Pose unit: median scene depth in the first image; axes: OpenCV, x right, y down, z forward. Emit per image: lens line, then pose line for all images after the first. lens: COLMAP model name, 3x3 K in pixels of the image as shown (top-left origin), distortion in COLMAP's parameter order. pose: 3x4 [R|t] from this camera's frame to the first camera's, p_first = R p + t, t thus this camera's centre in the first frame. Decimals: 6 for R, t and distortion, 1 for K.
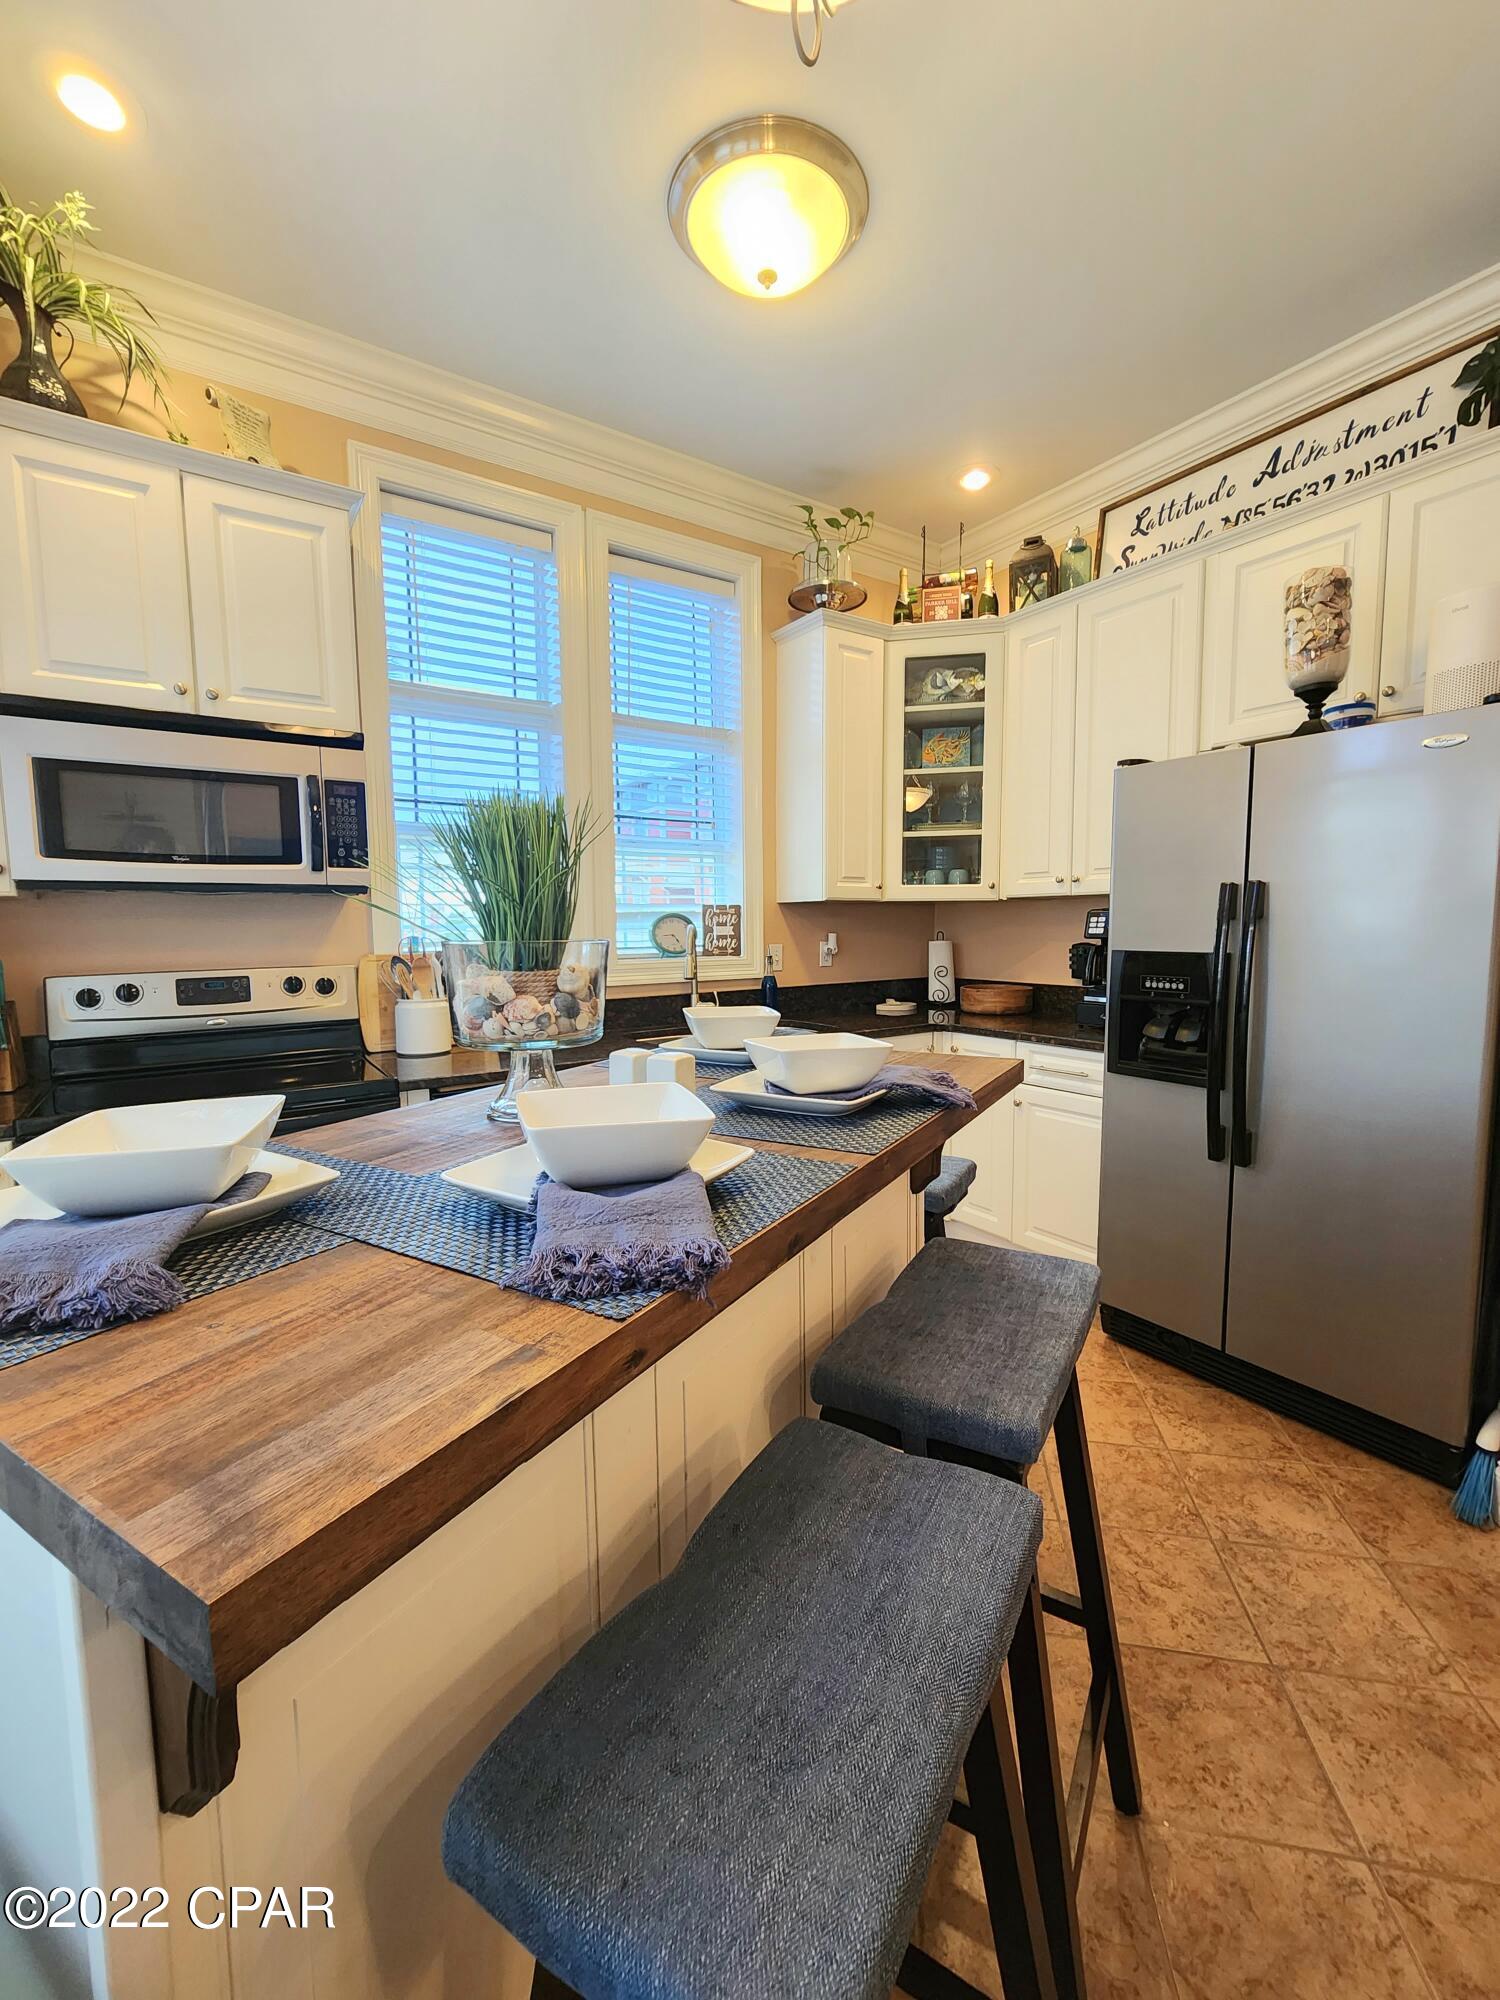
lens RADIAL K [[823.7, 0, 750.0], [0, 823.7, 1000.0], [0, 0, 1]] dist [0.000026, 0.000714]
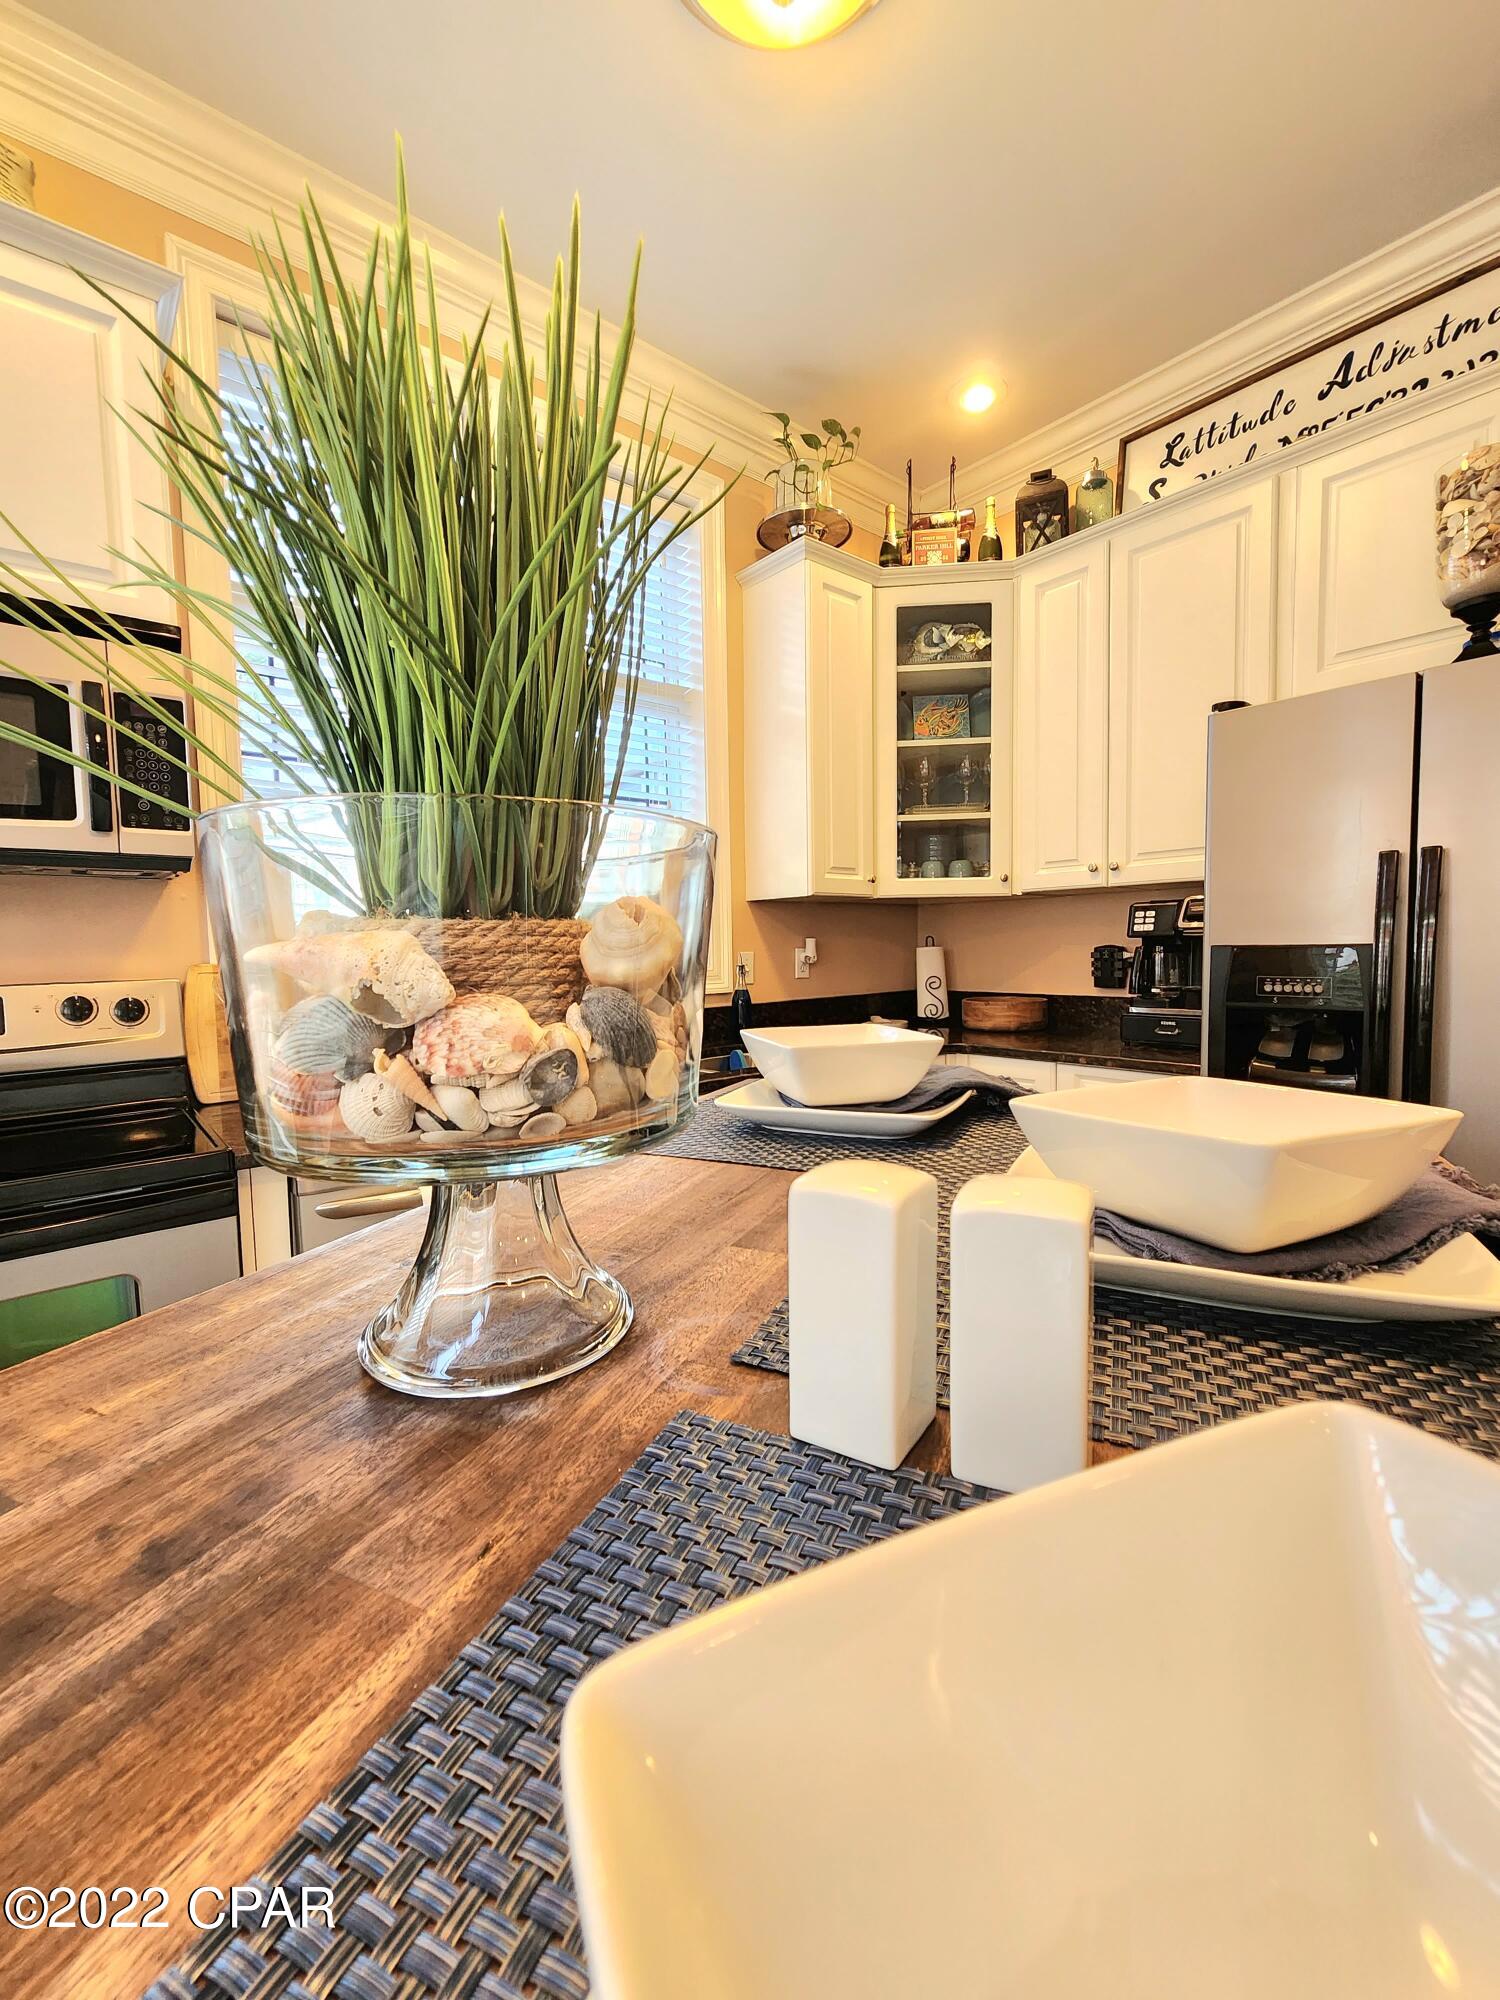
lens RADIAL K [[823.7, 0, 750.0], [0, 823.7, 1000.0], [0, 0, 1]] dist [0.000026, 0.000714]
pose [[0.993715, -0.017079, 0.110629, -0.060831], [0.019984, 0.999482, -0.025209, 0.001743], [-0.110142, 0.027261, 0.993542, 0.199455]]
